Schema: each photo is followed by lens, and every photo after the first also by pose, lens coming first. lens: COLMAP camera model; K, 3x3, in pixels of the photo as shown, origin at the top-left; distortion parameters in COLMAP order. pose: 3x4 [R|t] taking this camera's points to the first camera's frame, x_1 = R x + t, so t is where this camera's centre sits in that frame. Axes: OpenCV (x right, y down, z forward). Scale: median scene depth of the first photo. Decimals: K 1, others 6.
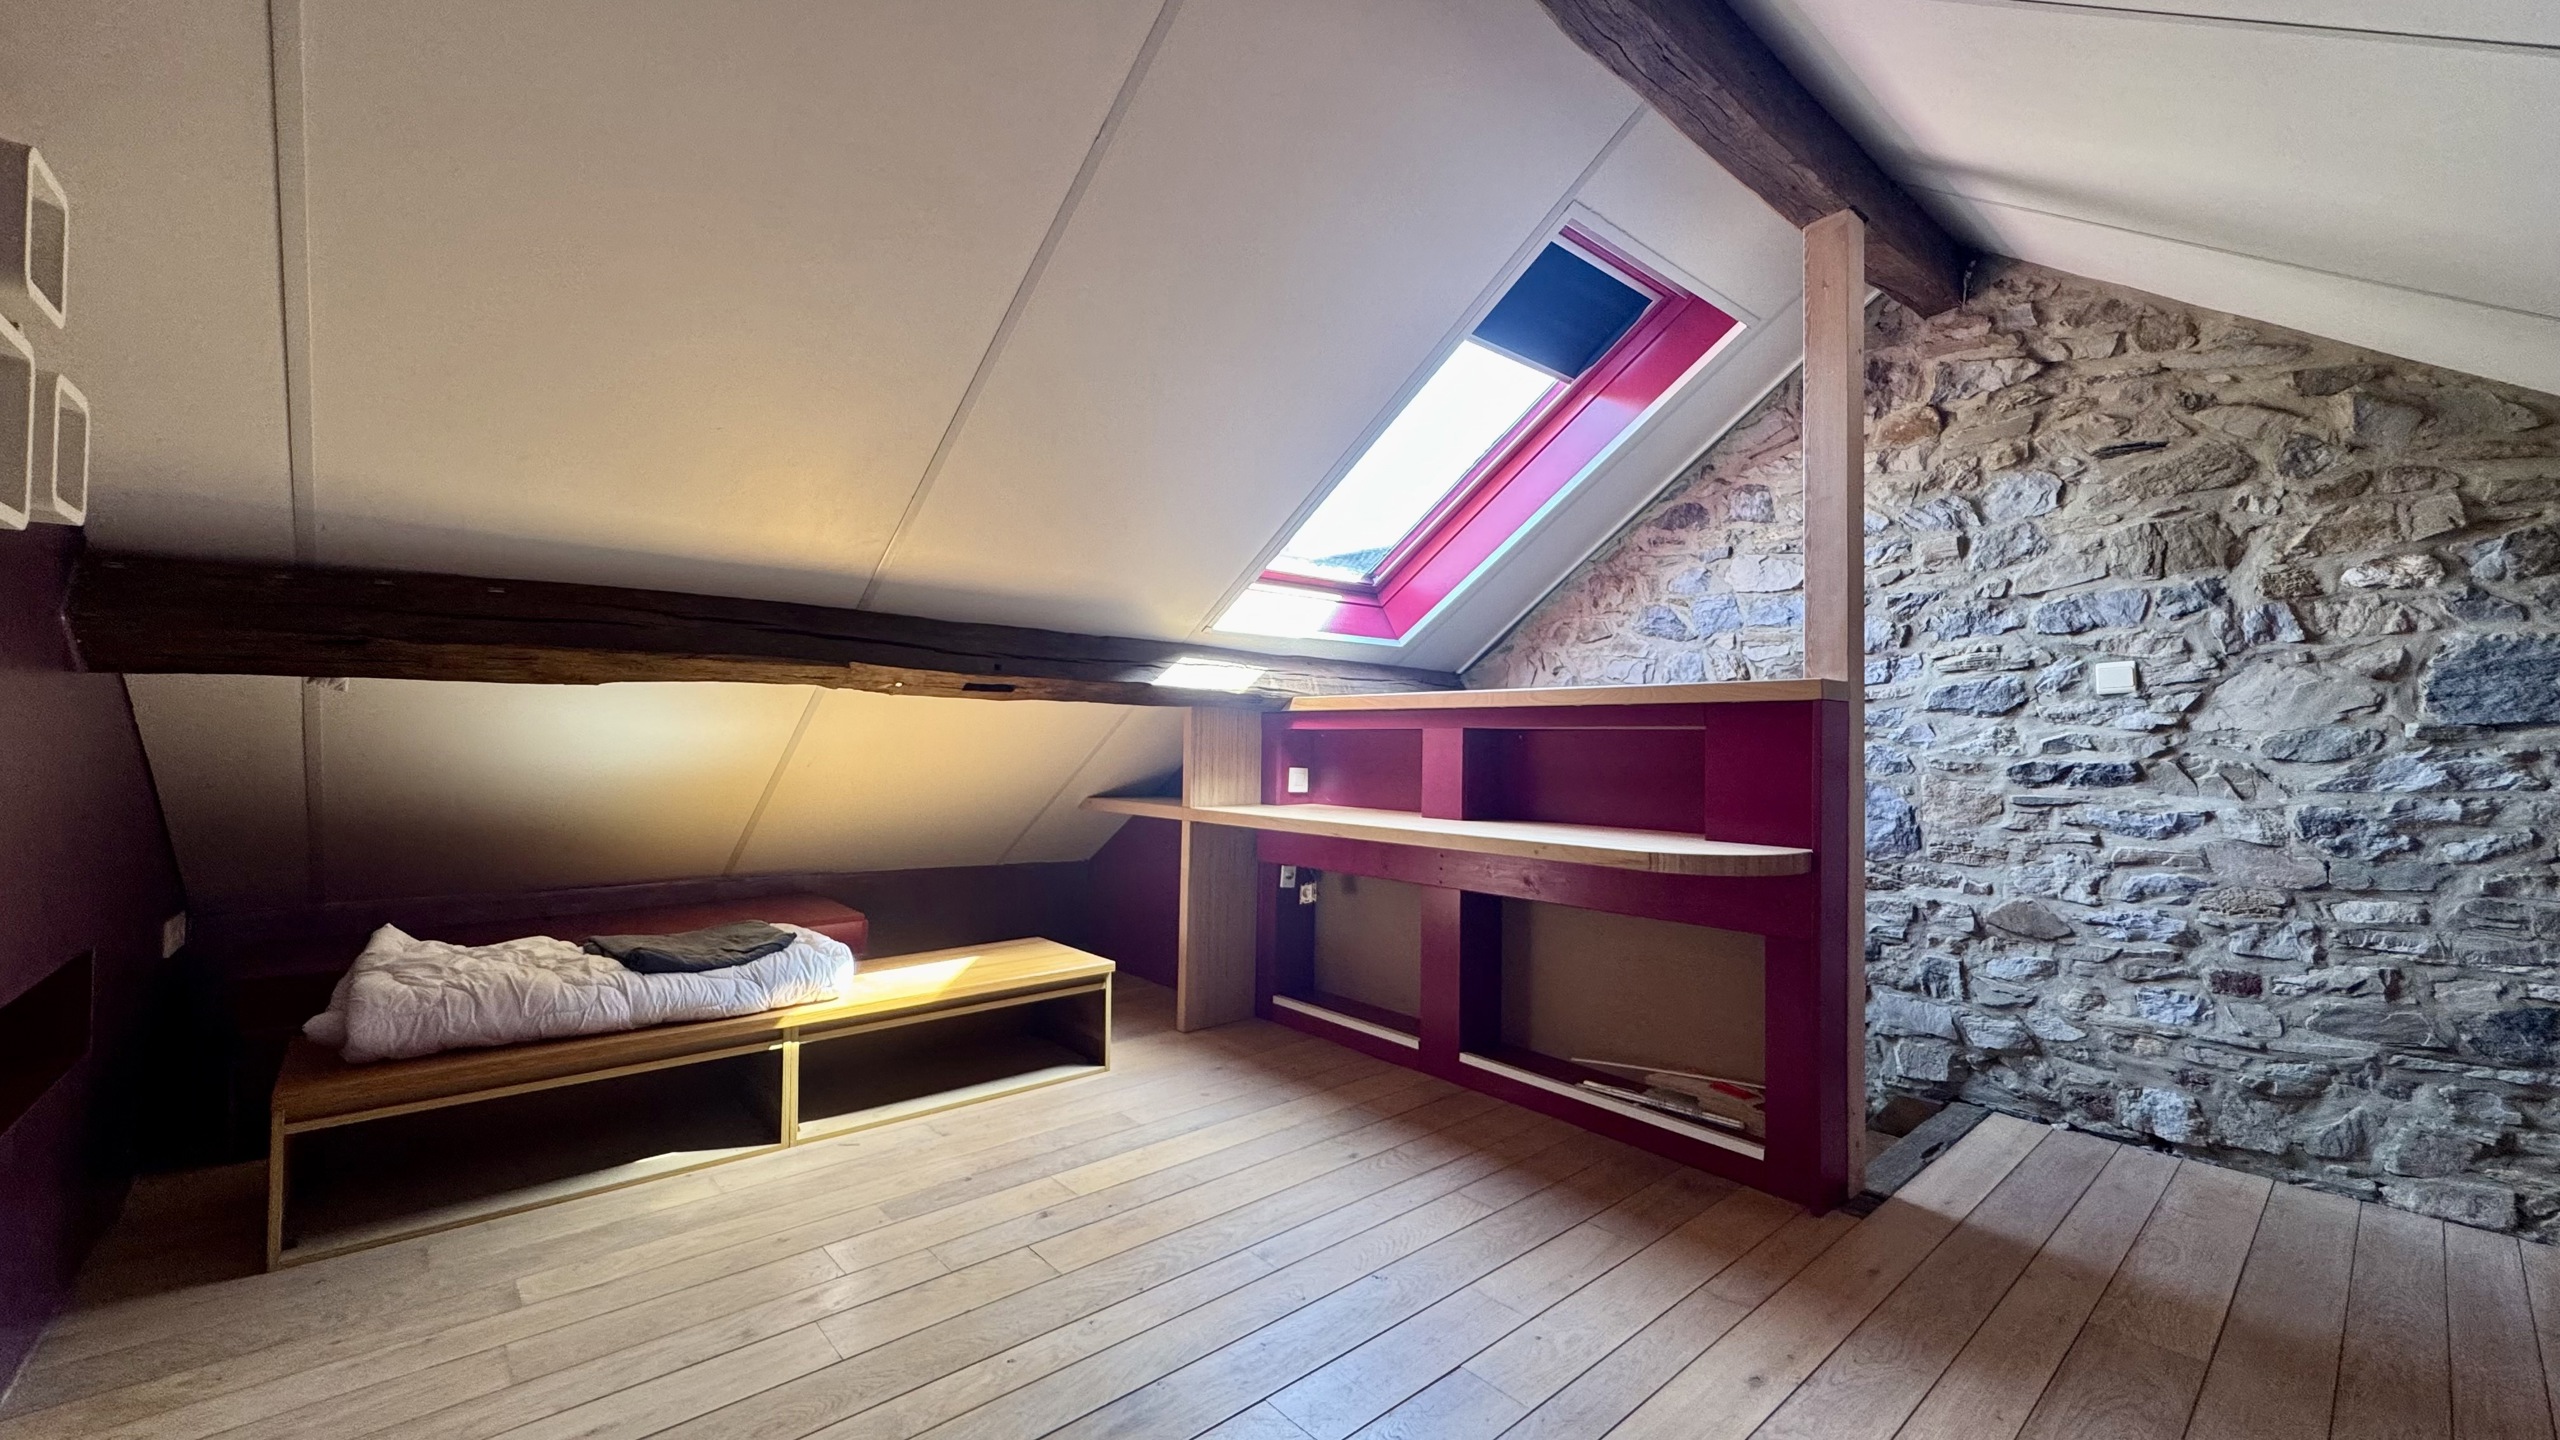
lens RADIAL K [[1033.1, 0, 1275.5], [0, 1033.1, 720.4], [0, 0, 1]] dist [-0.000454, -0.000268]
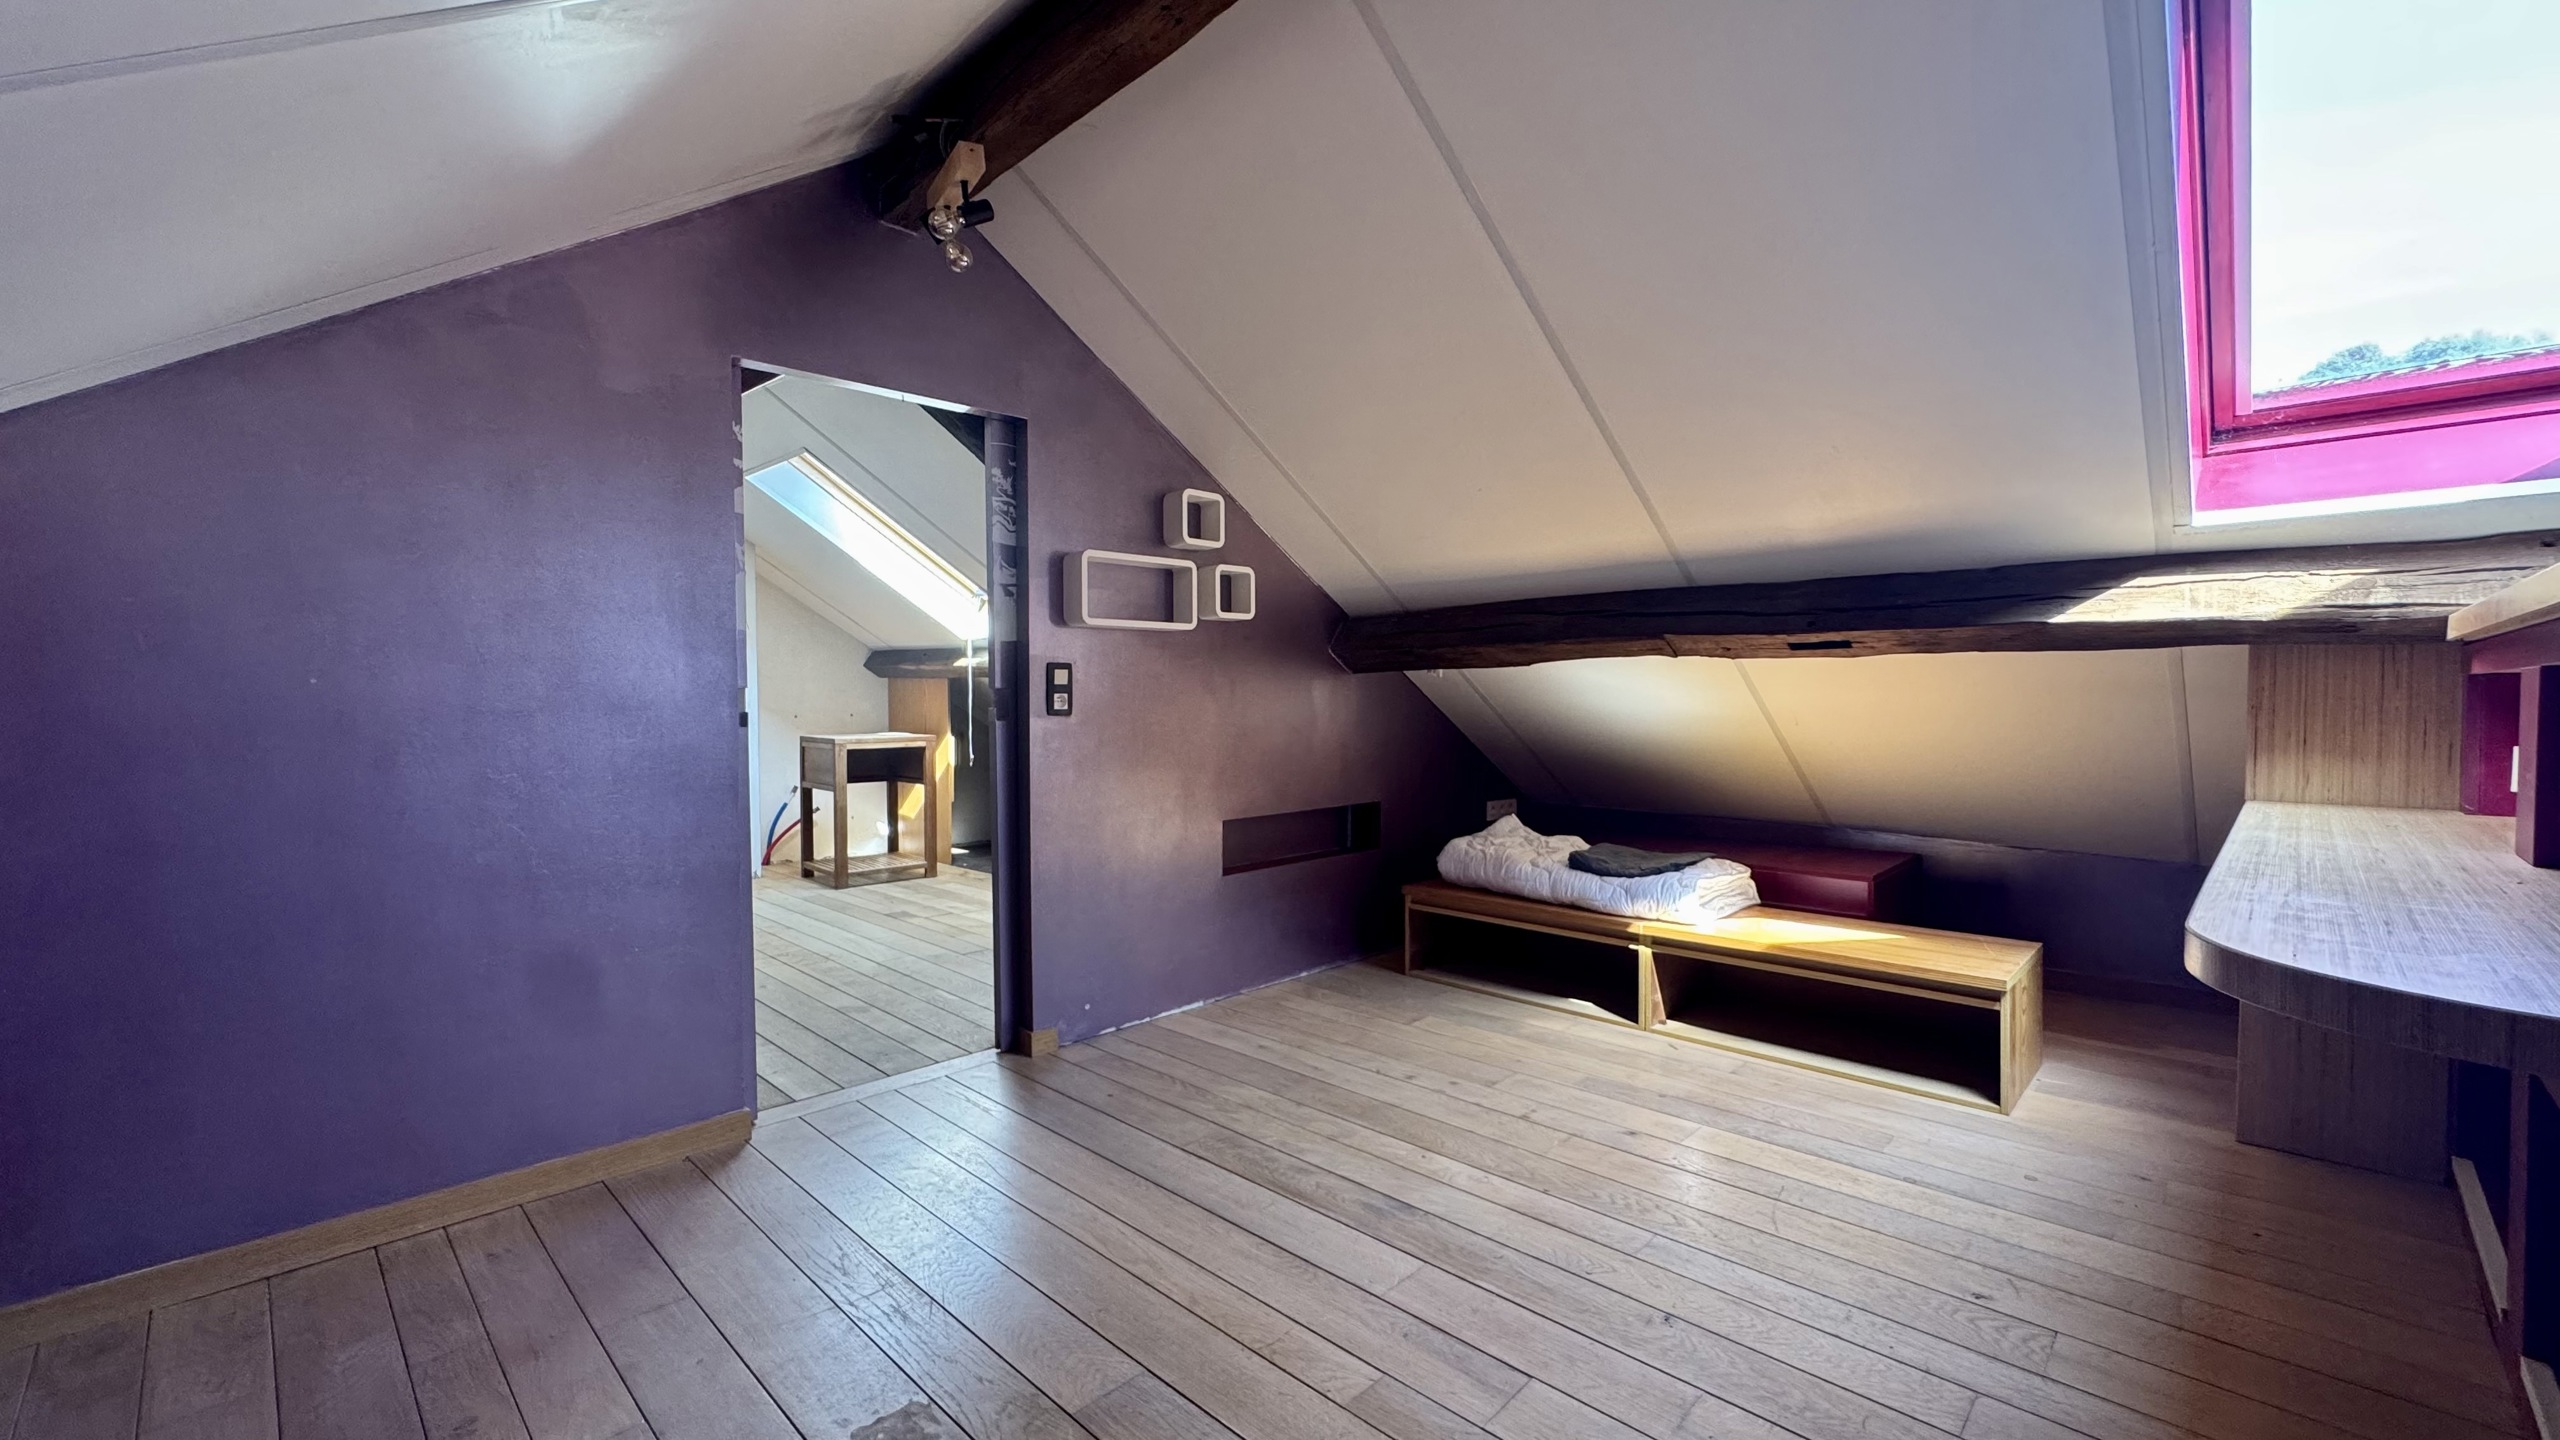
lens RADIAL K [[1033.1, 0, 1275.5], [0, 1033.1, 720.4], [0, 0, 1]] dist [-0.000454, -0.000268]
pose [[0.059365, 0.012516, -0.998158, 0.750293], [0.027706, 0.999516, 0.014181, 0.011890], [0.997852, -0.028497, 0.058990, 0.507053]]
